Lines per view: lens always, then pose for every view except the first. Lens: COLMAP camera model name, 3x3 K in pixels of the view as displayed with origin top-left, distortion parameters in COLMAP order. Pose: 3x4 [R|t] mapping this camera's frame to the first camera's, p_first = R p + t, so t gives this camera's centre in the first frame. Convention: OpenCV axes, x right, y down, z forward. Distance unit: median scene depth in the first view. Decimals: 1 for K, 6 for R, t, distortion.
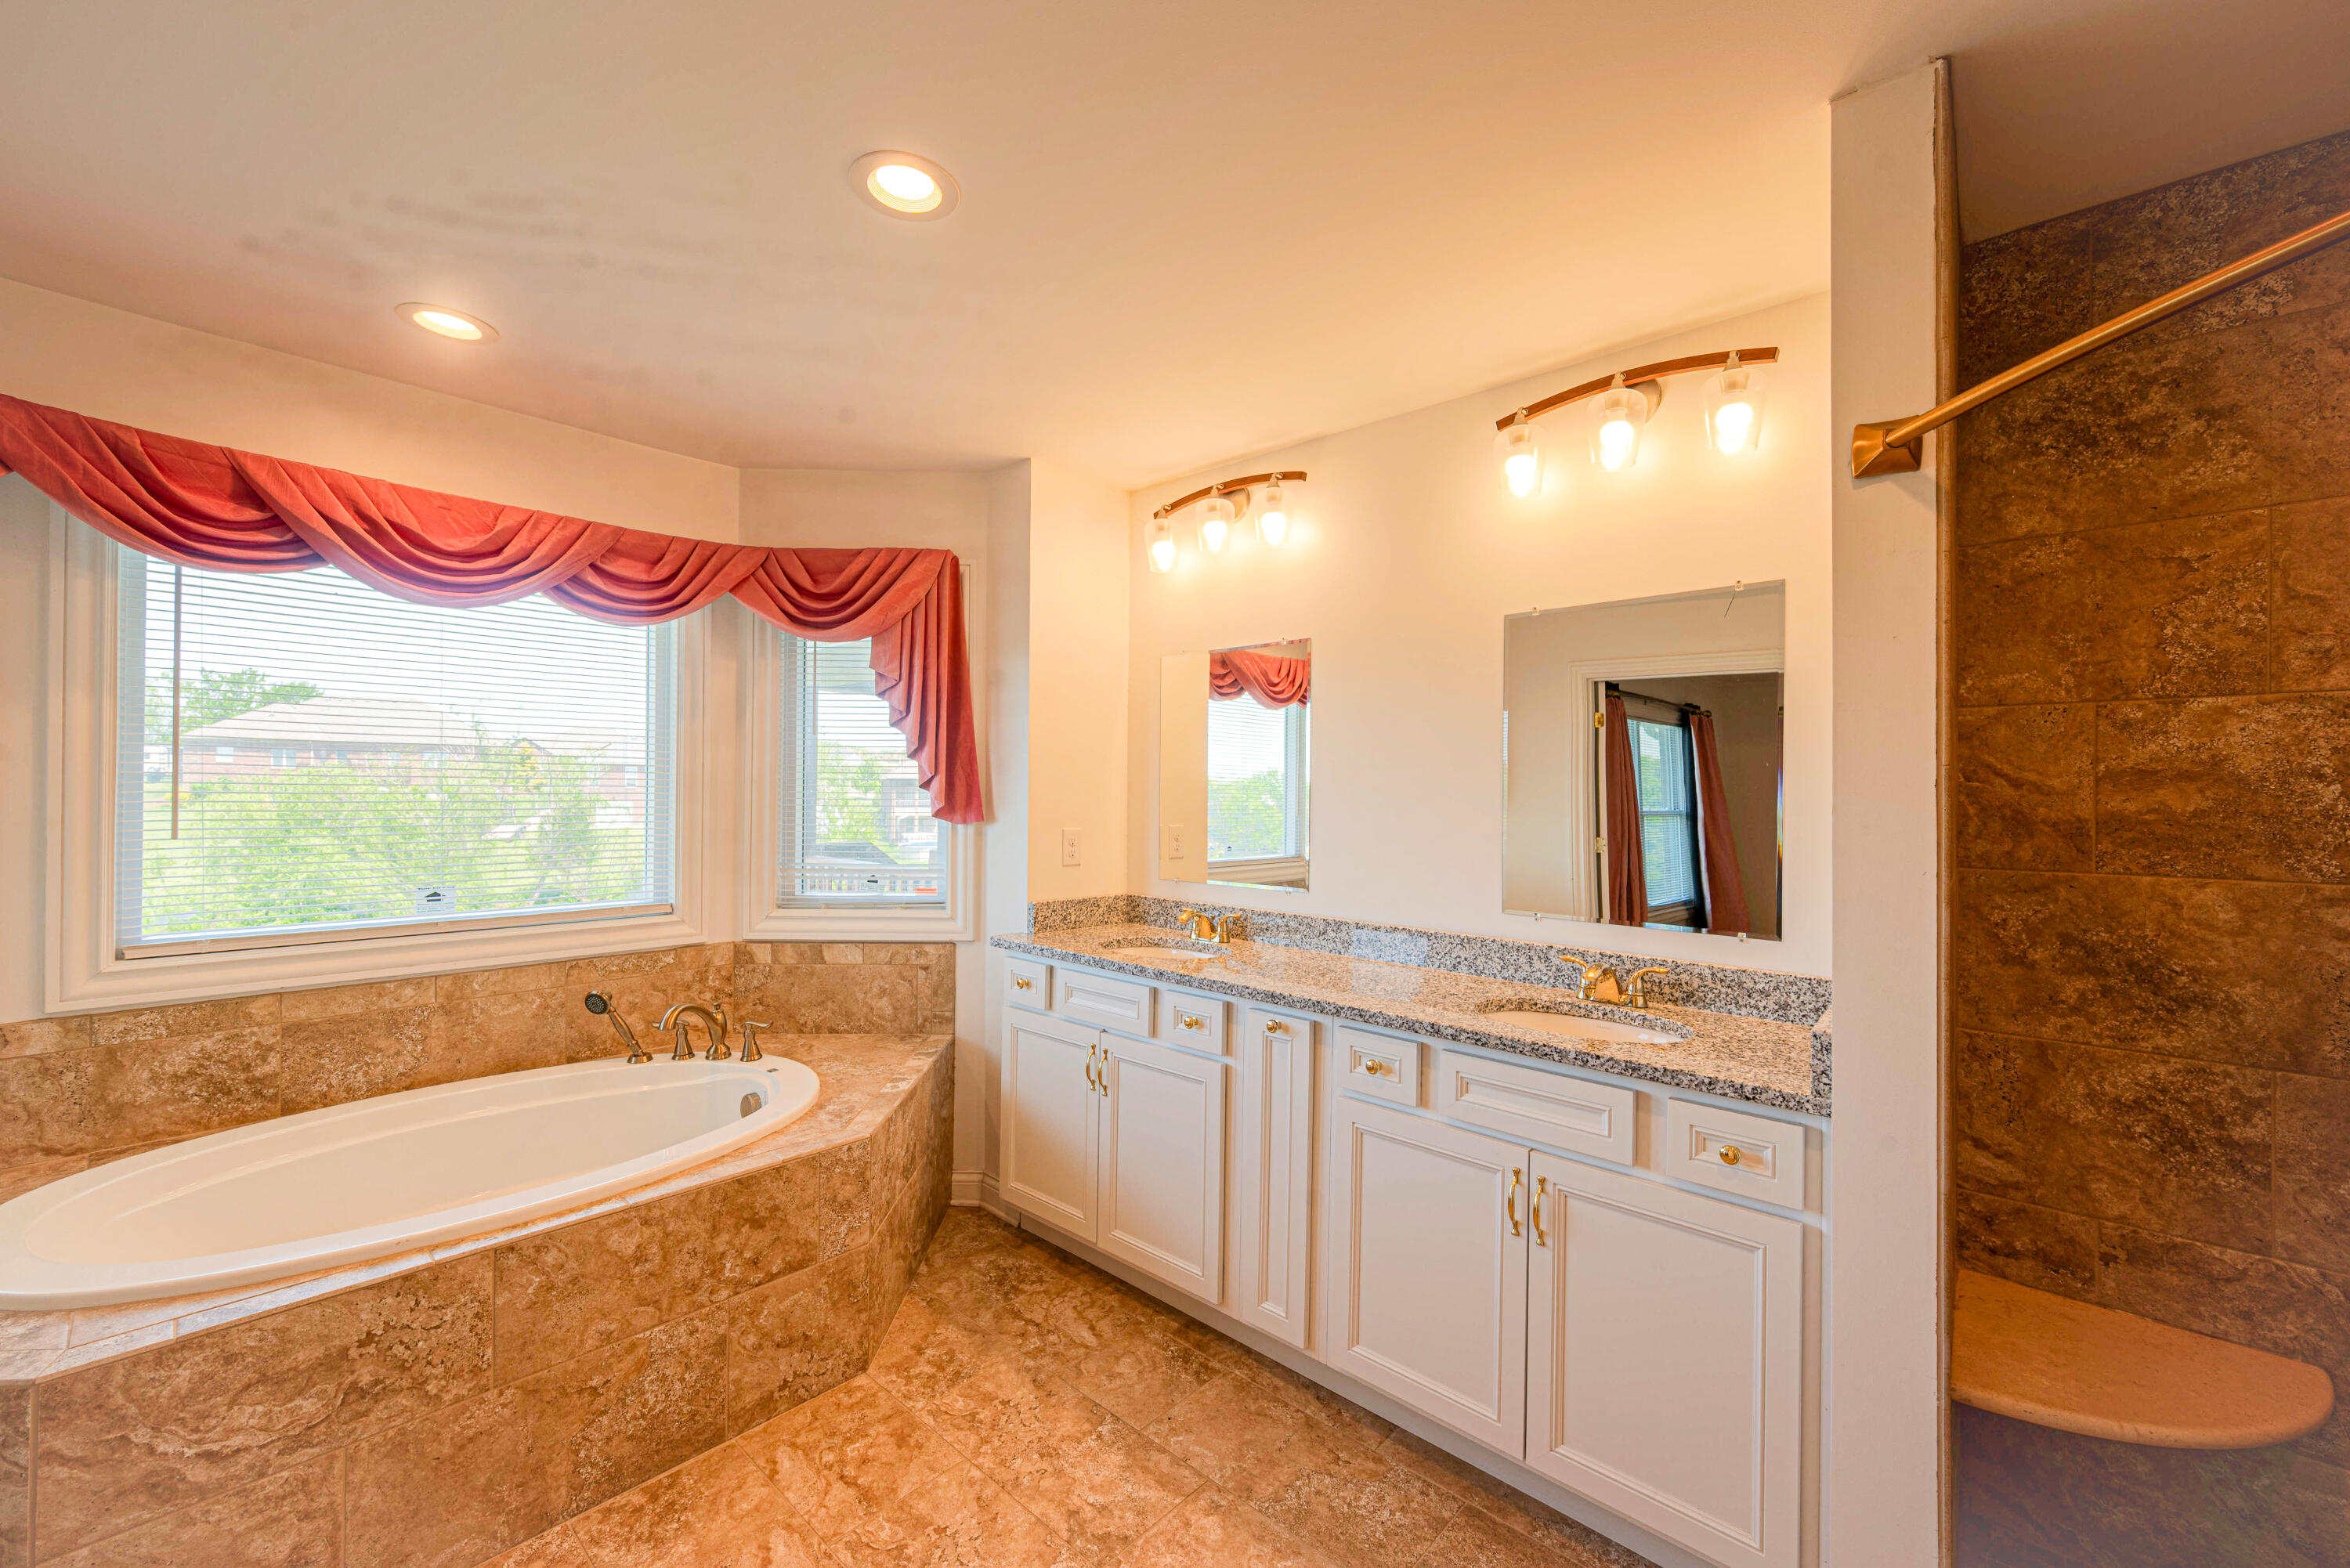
lens RADIAL K [[928.4, 0, 1177.8], [0, 928.4, 786.7], [0, 0, 1]] dist [0.001138, -0.000829]
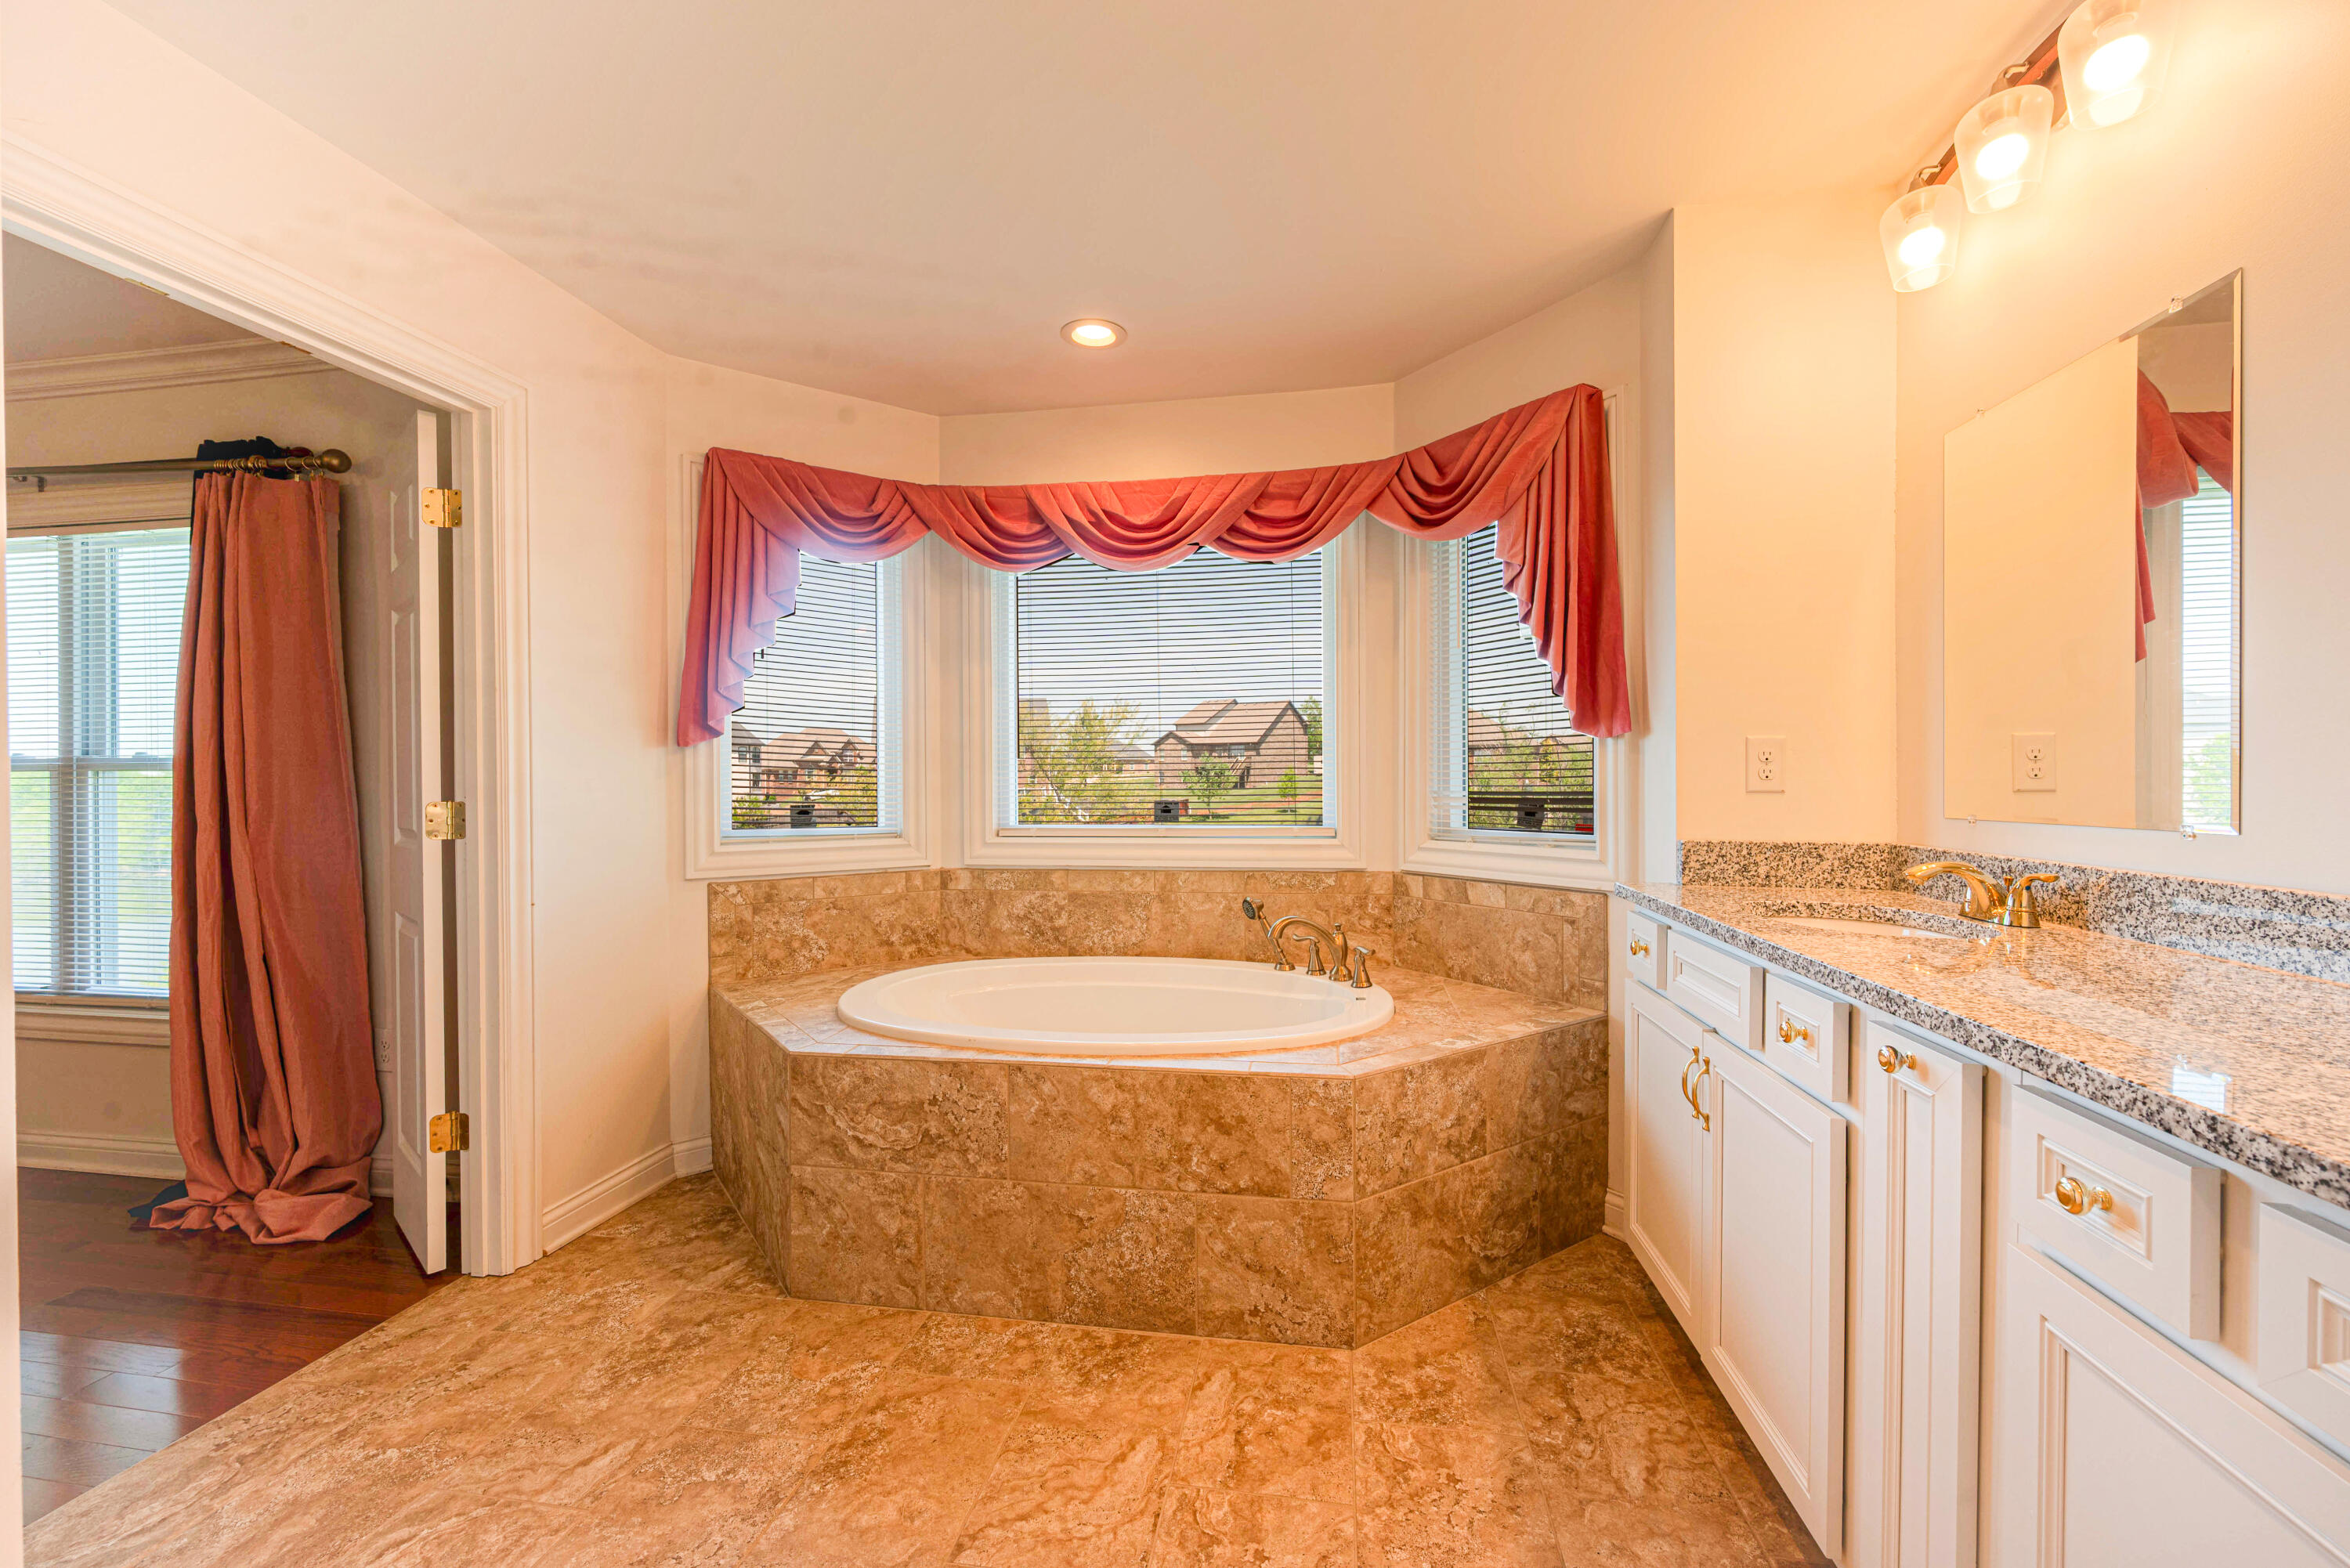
lens RADIAL K [[928.4, 0, 1177.8], [0, 928.4, 786.7], [0, 0, 1]] dist [0.001138, -0.000829]
pose [[0.539715, -0.008358, -0.841806, 0.313145], [0.015611, 0.999878, 0.000081, 0.107032], [0.841703, -0.013185, 0.539780, 0.414300]]
